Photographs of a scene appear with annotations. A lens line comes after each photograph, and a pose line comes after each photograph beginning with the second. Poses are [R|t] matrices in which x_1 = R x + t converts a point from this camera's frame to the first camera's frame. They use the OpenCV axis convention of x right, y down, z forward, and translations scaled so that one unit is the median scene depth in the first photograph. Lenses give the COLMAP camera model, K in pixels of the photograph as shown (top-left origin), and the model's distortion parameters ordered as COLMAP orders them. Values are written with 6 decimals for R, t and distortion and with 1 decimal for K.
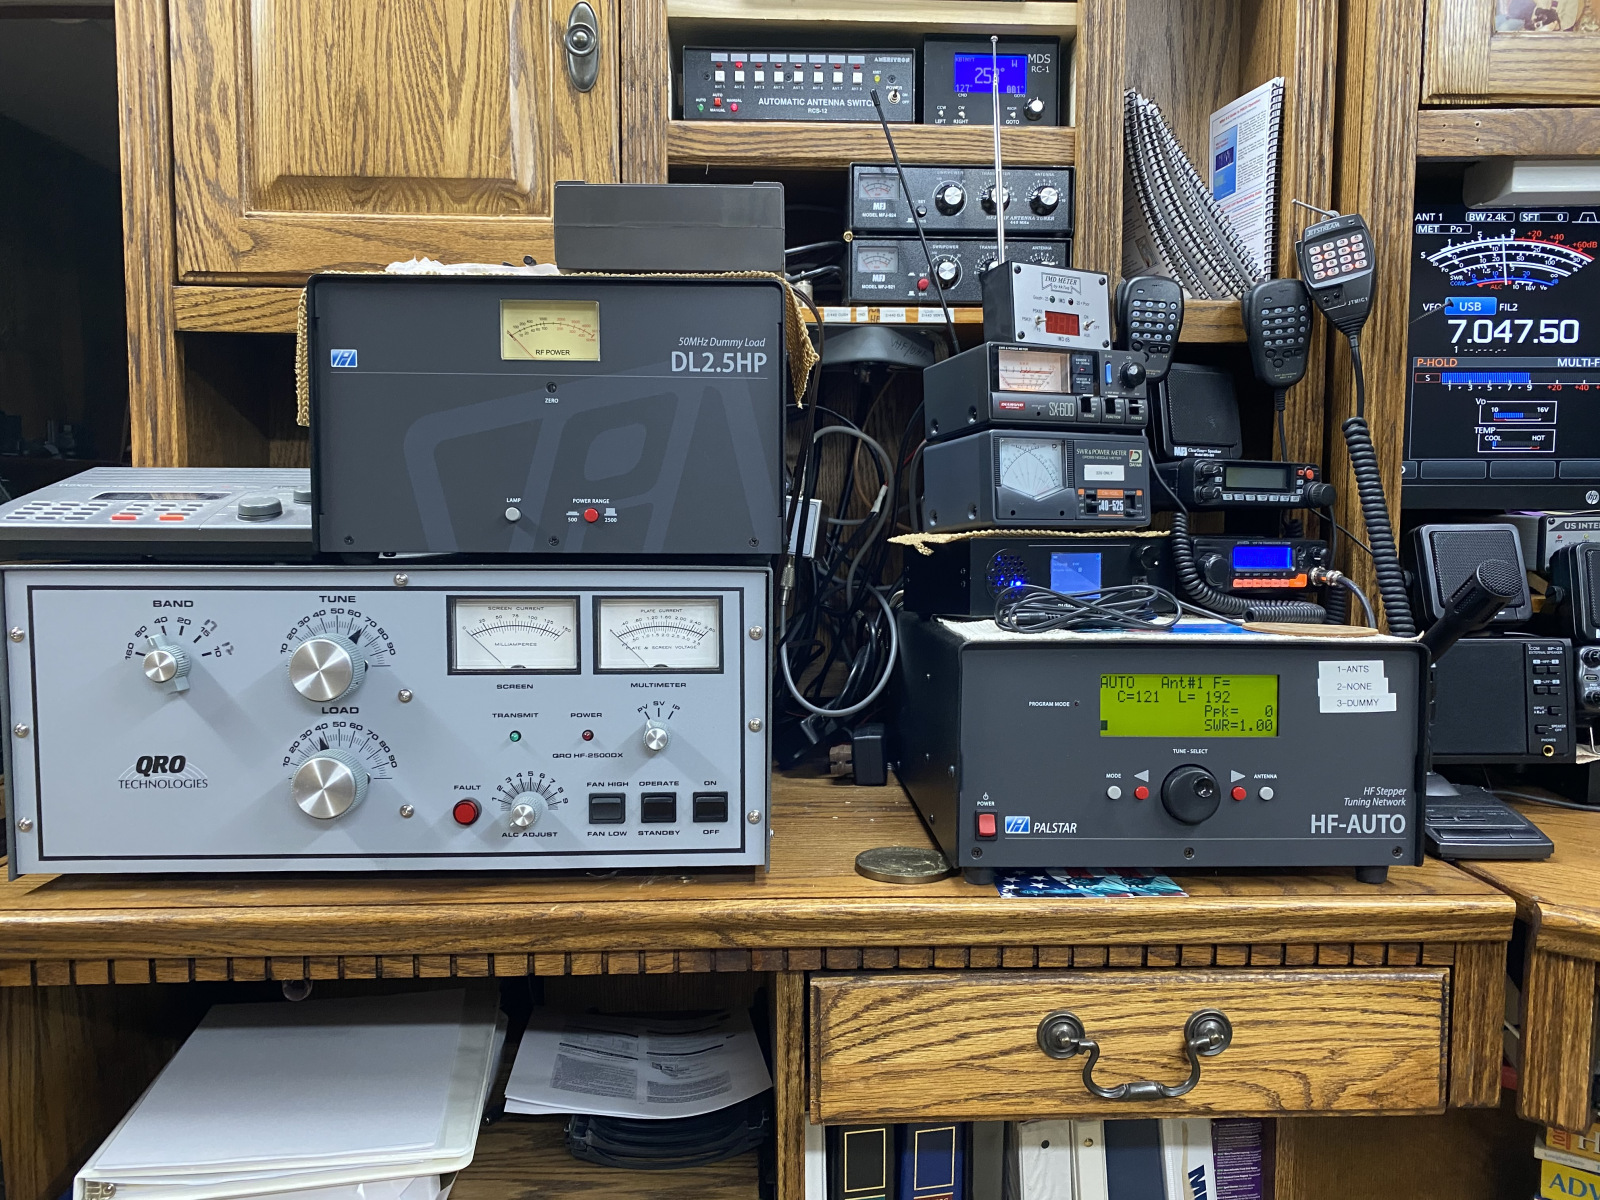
lens RADIAL K [[1221.7, 0, 809.8], [0, 1221.7, 598.7], [0, 0, 1]] dist [0.015017, -0.011475]
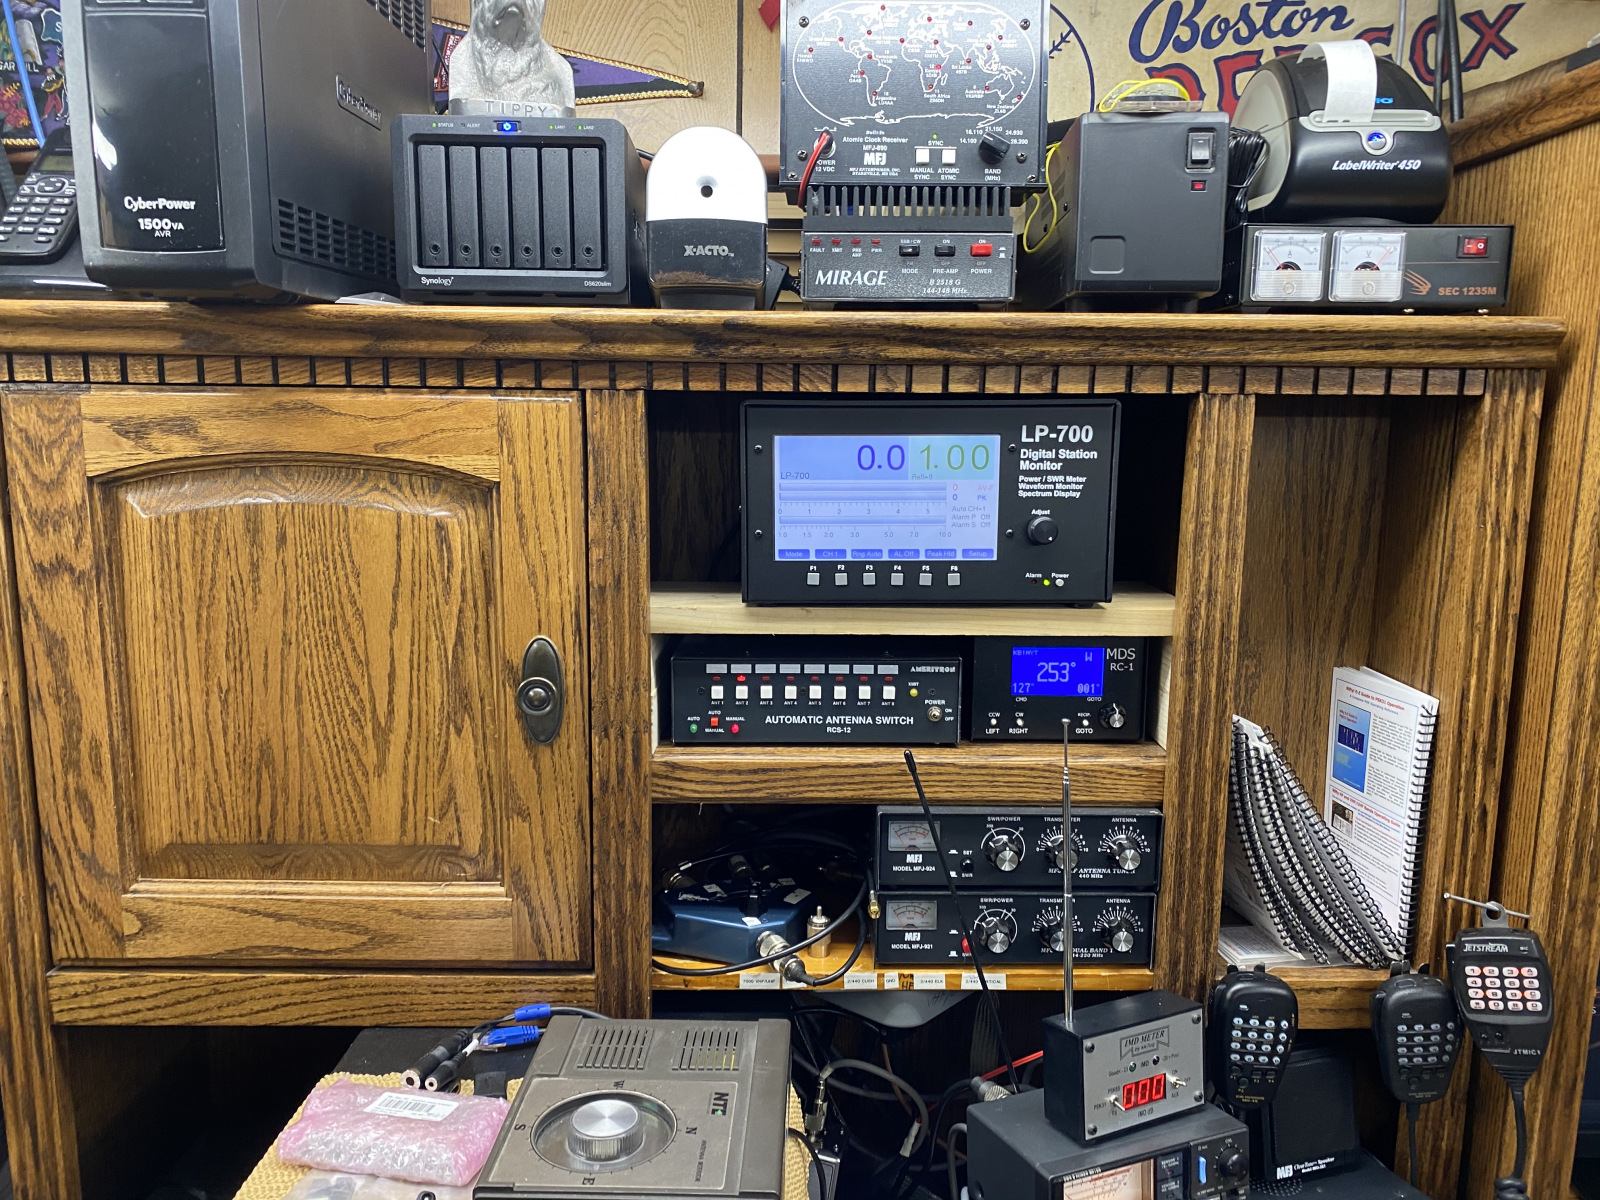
lens RADIAL K [[1221.7, 0, 803.8], [0, 1221.7, 613.2], [0, 0, 1]] dist [0.015017, -0.011475]
pose [[0.999348, 0.011952, -0.034057, 0.010045], [-0.008653, 0.995398, 0.095431, -0.576538], [0.035041, -0.095074, 0.994853, 0.226732]]
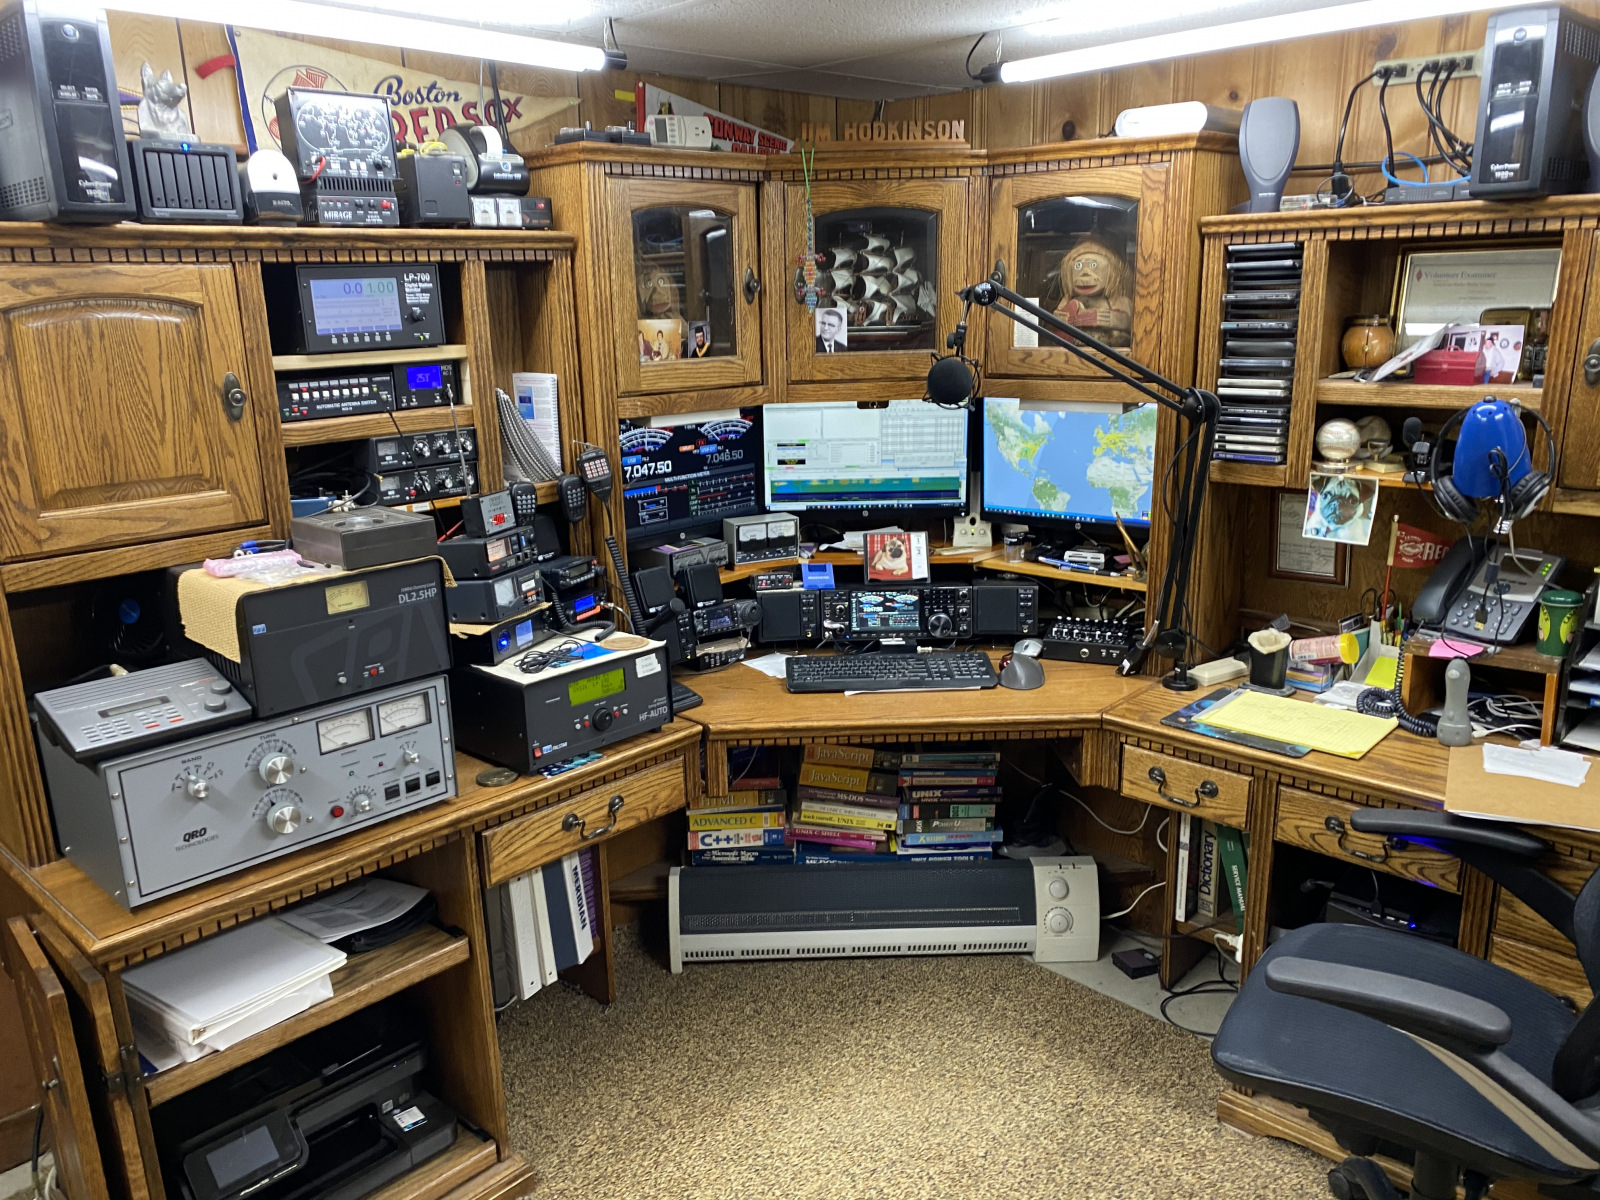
lens RADIAL K [[1221.7, 0, 788.1], [0, 1221.7, 609.9], [0, 0, 1]] dist [0.015017, -0.011475]
pose [[0.722379, -0.198668, 0.662343, -0.850559], [0.078962, 0.975274, 0.206412, -0.452662], [-0.686974, -0.096807, 0.720205, -0.888428]]
